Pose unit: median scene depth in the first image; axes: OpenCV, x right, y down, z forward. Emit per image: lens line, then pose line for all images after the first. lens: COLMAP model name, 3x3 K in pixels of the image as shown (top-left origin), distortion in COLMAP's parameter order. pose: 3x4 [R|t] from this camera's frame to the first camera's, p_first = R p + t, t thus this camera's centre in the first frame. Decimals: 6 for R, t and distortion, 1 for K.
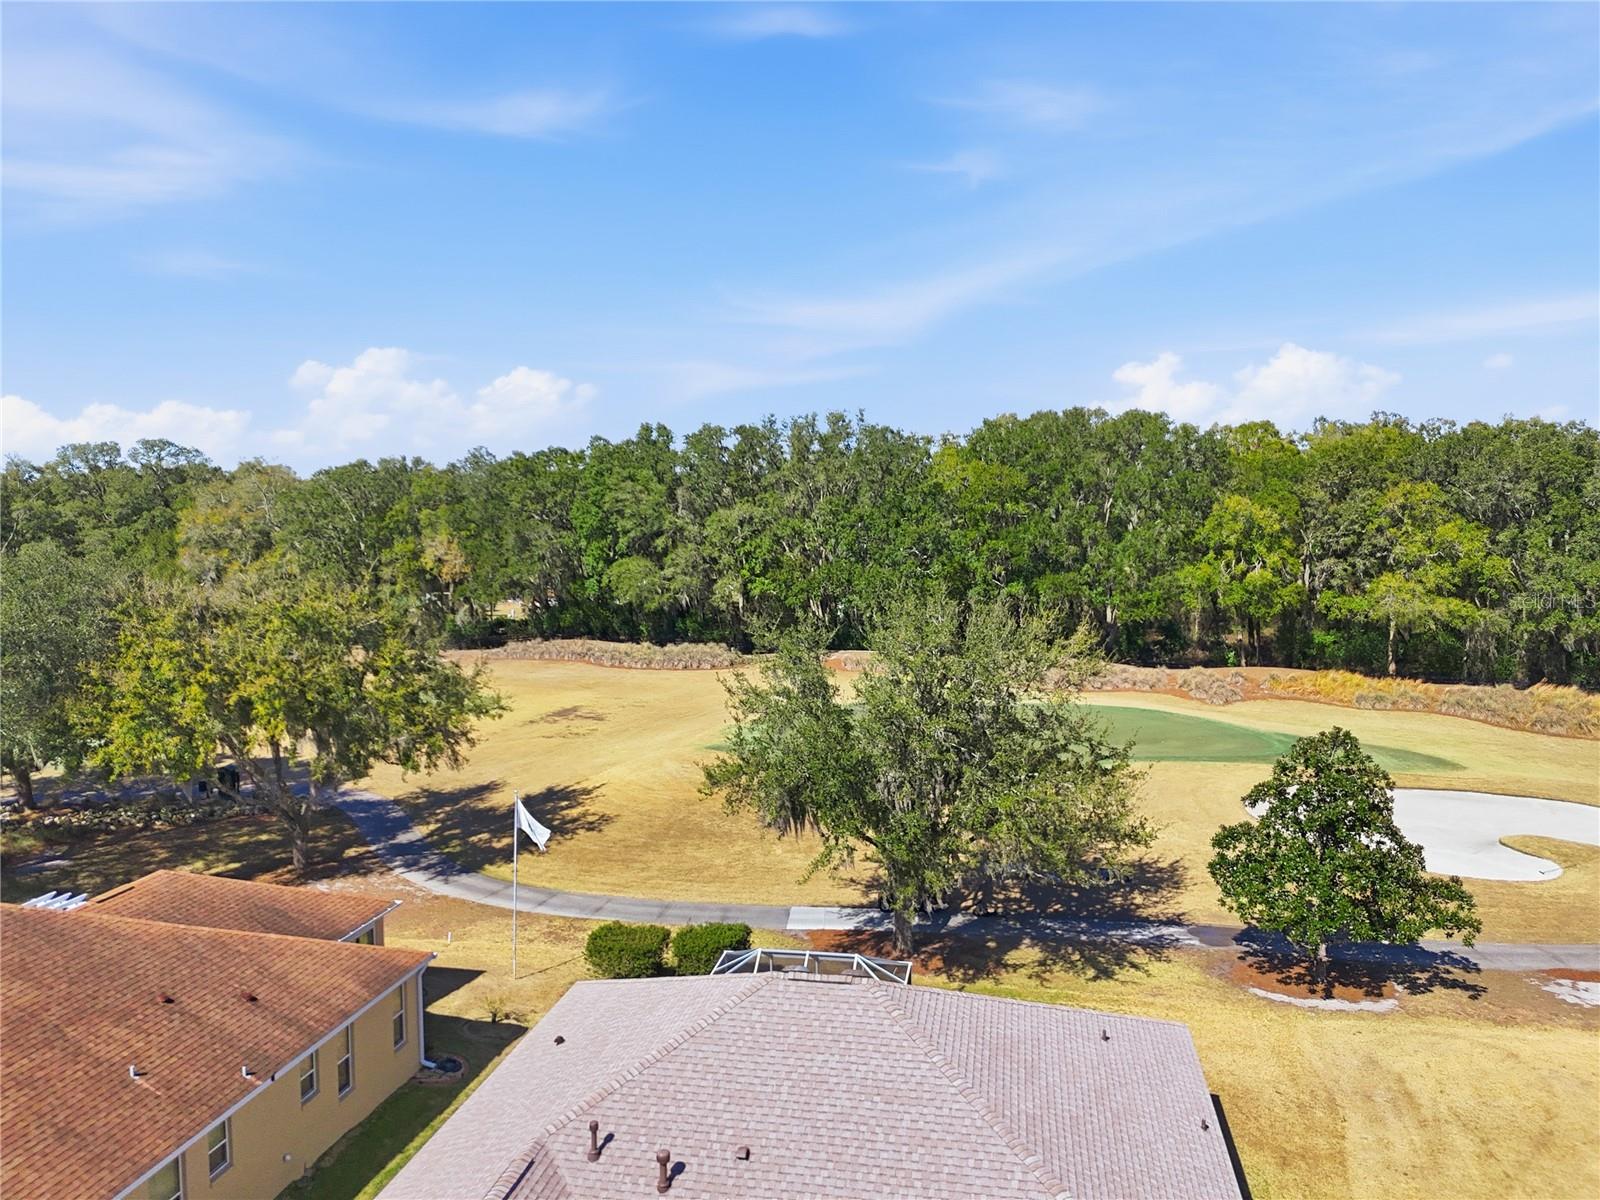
lens RADIAL K [[1164.4, 0, 809.2], [0, 1164.4, 596.6], [0, 0, 1]] dist [0.074543, -0.069106]
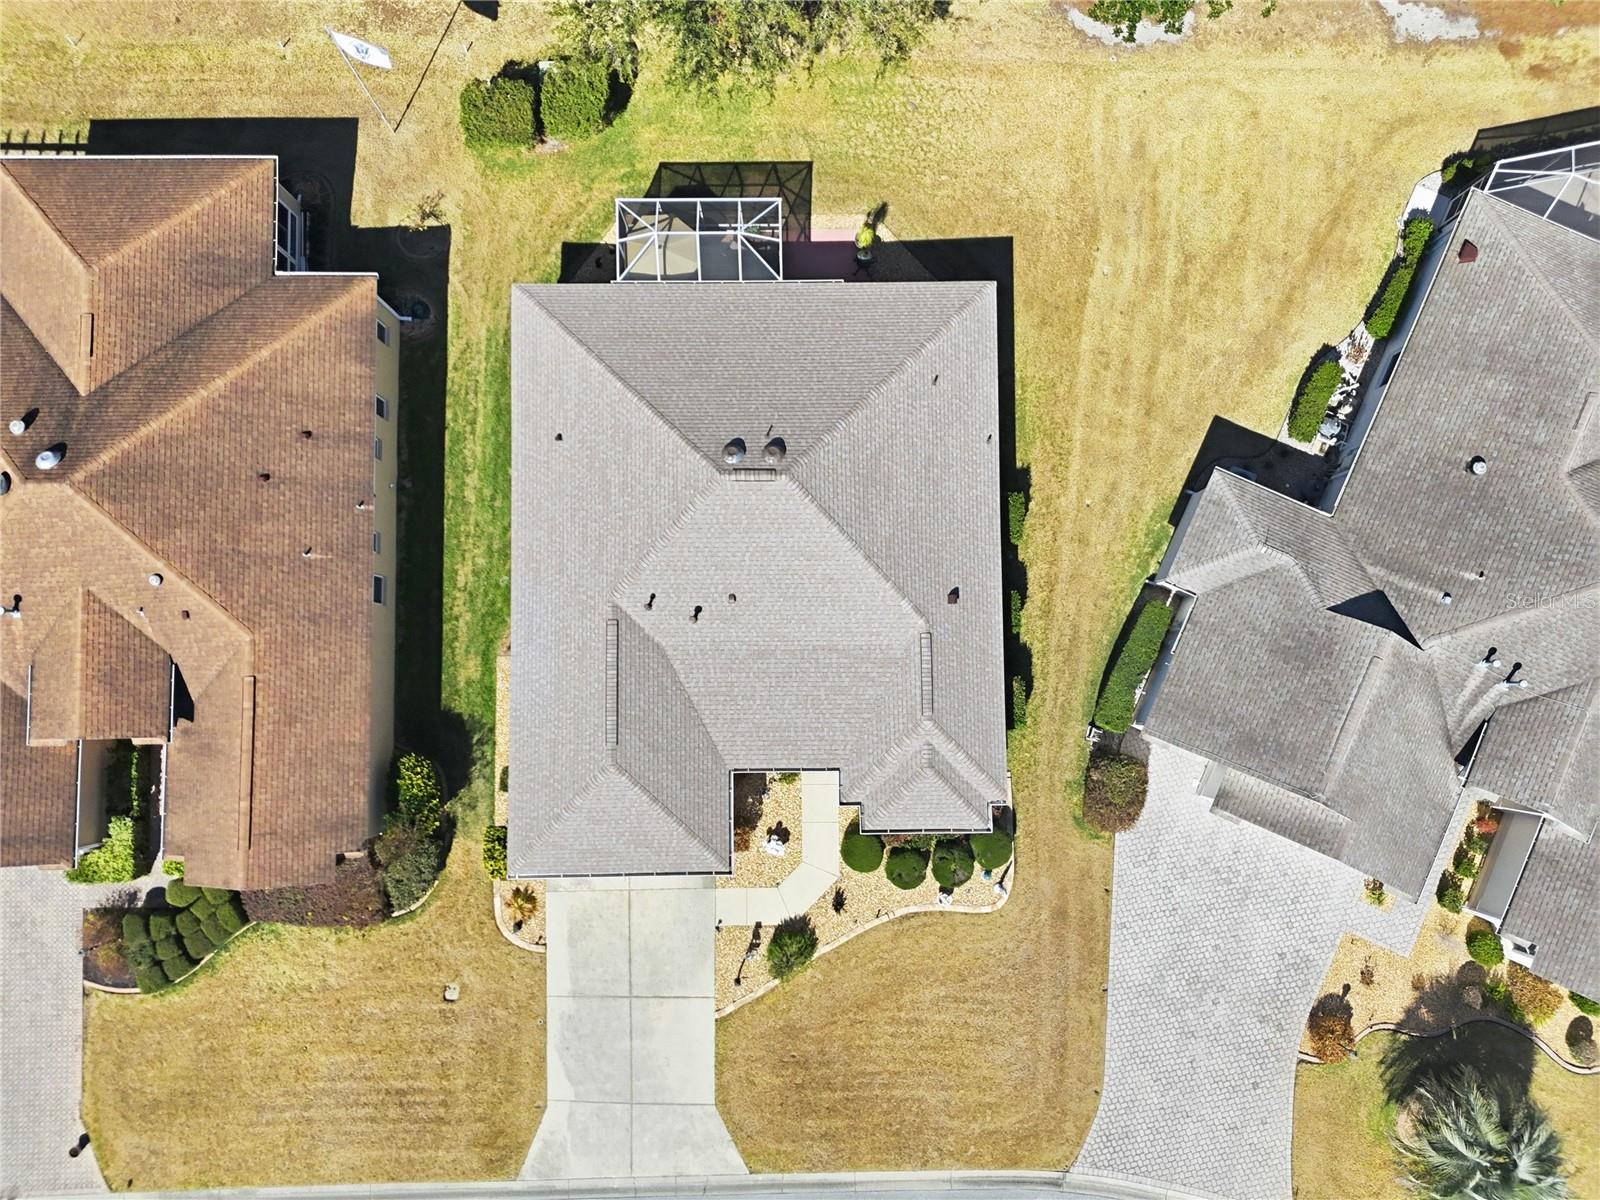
lens RADIAL K [[1164.4, 0, 809.2], [0, 1164.4, 596.6], [0, 0, 1]] dist [0.074543, -0.069106]
pose [[0.980555, -0.191071, 0.044772, -0.003979], [-0.011613, 0.171247, 0.985160, -0.263412], [-0.195903, -0.966523, 0.165698, 0.139949]]
